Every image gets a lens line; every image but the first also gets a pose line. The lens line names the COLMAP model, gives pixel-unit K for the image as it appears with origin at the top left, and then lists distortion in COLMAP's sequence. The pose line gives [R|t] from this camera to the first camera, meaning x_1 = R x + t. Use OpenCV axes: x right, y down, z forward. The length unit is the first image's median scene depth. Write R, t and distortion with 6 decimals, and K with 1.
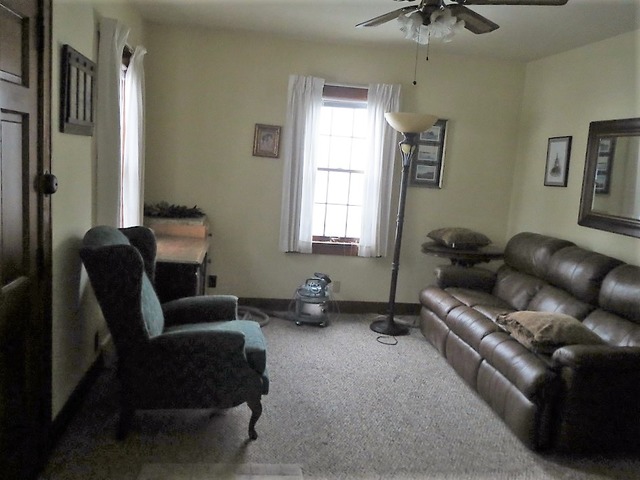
lens RADIAL K [[560.4, 0, 320.0], [0, 560.4, 240.0], [0, 0, 1]] dist [-0.009321, -0.008619]
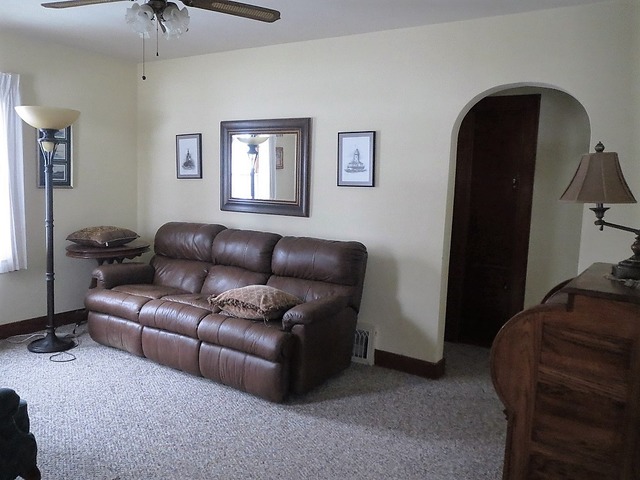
lens RADIAL K [[525.8, 0, 320.0], [0, 525.8, 240.0], [0, 0, 1]] dist [-0.038105, -0.002316]
pose [[0.652632, -0.140373, 0.744558, -0.212502], [0.126253, 0.989097, 0.075811, -0.021498], [-0.747082, 0.044526, 0.663239, 0.119748]]
